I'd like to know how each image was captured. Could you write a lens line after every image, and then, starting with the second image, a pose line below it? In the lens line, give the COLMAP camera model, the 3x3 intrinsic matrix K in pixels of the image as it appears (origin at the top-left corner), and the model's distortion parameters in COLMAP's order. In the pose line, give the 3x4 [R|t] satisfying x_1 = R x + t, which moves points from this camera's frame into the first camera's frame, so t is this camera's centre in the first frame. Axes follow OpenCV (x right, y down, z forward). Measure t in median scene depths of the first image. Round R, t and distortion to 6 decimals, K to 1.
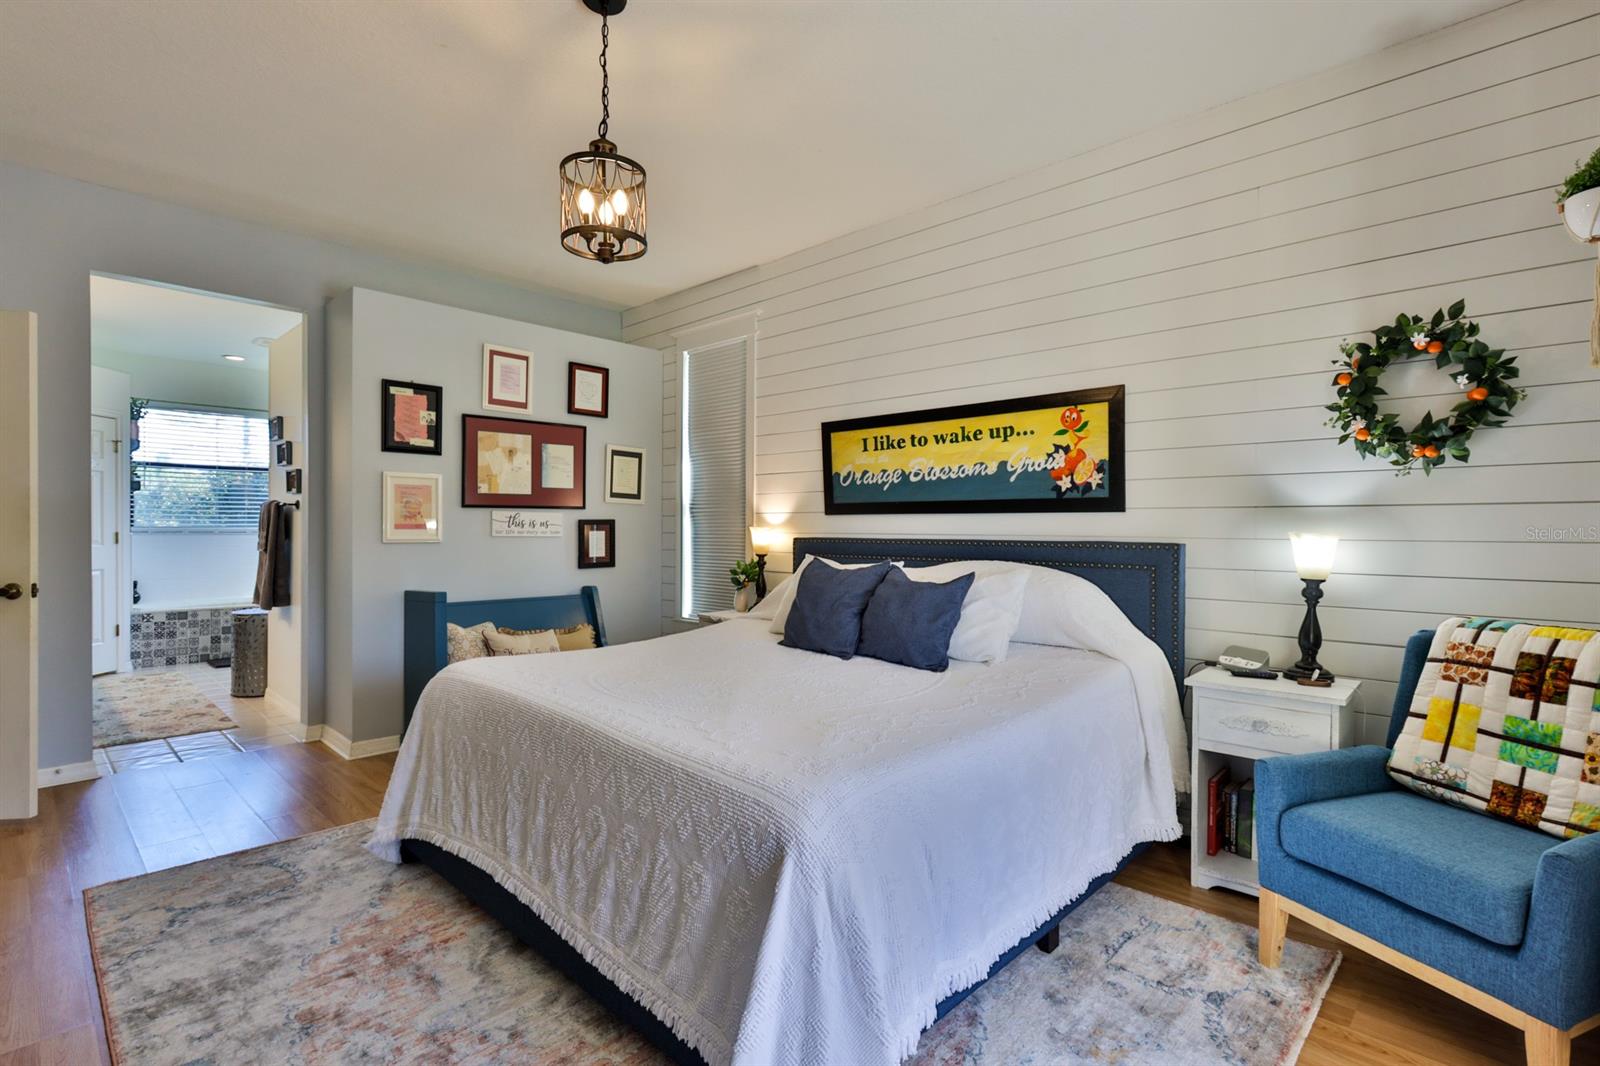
lens RADIAL K [[756.5, 0, 792.7], [0, 756.5, 532.5], [0, 0, 1]] dist [0.004641, 0.000019]
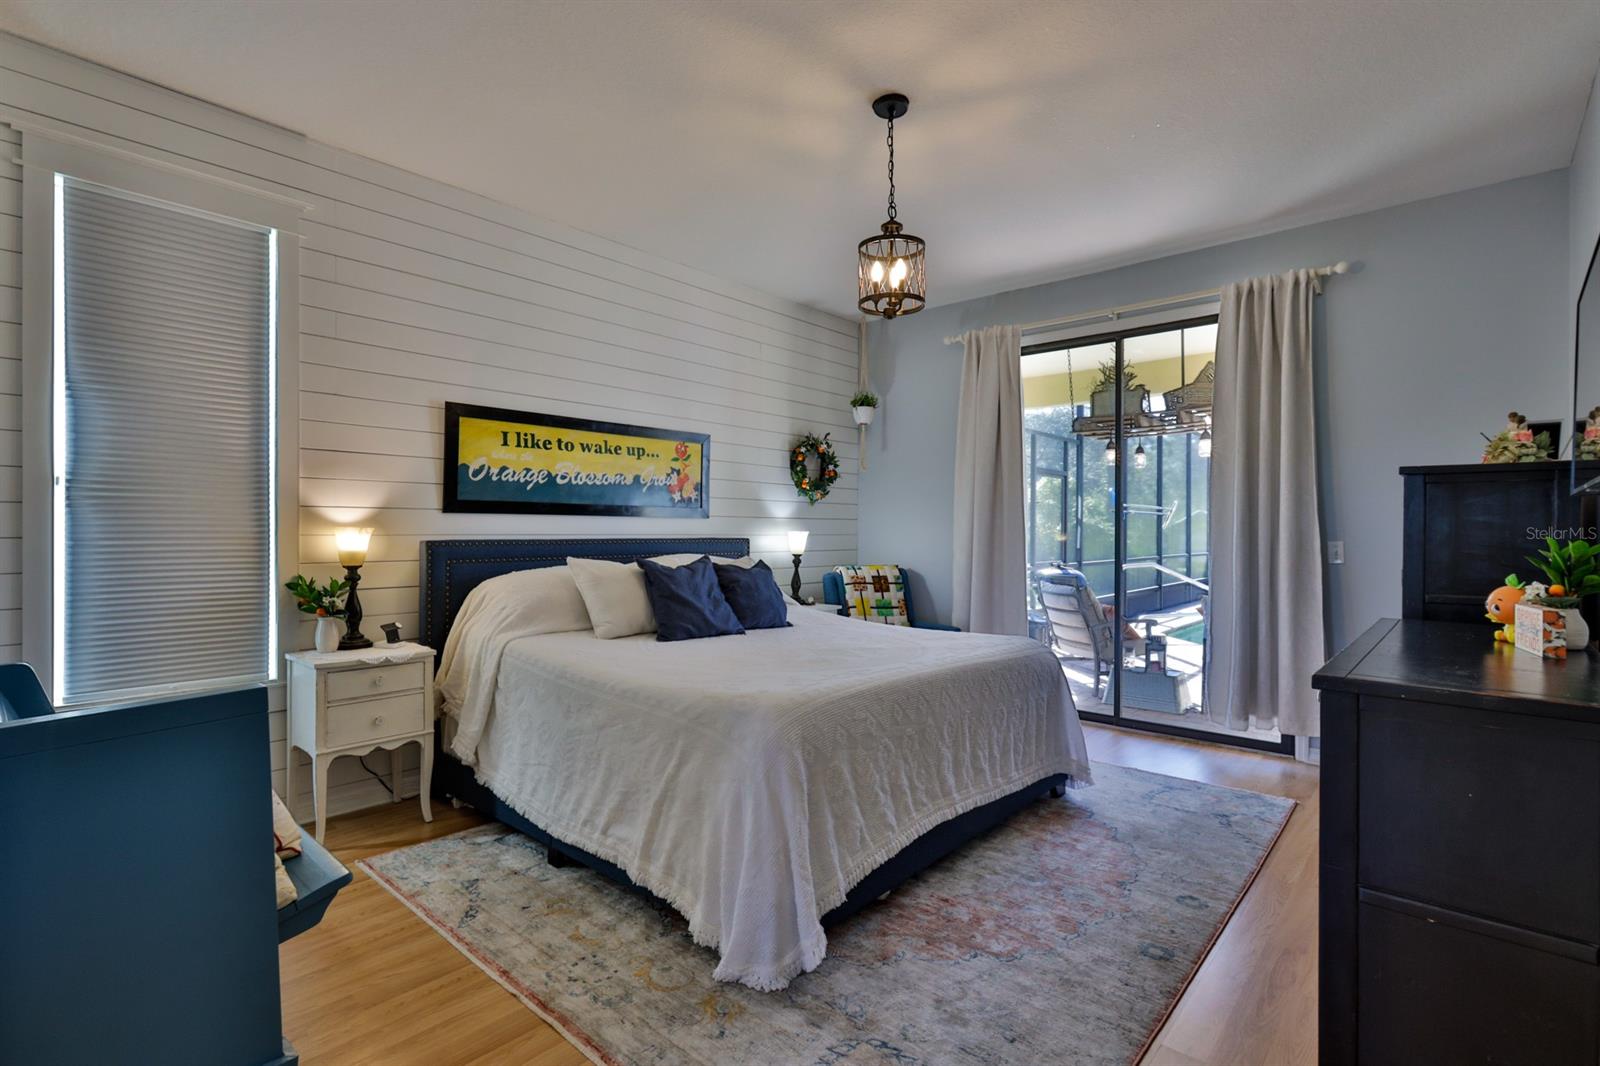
lens RADIAL K [[756.5, 0, 796.2], [0, 756.5, 529.9], [0, 0, 1]] dist [0.004641, 0.000019]
pose [[-0.028085, 0.000911, 0.999605, -0.893817], [0.007106, 0.999974, -0.000711, -0.001375], [-0.999580, 0.007084, -0.028091, 0.715851]]
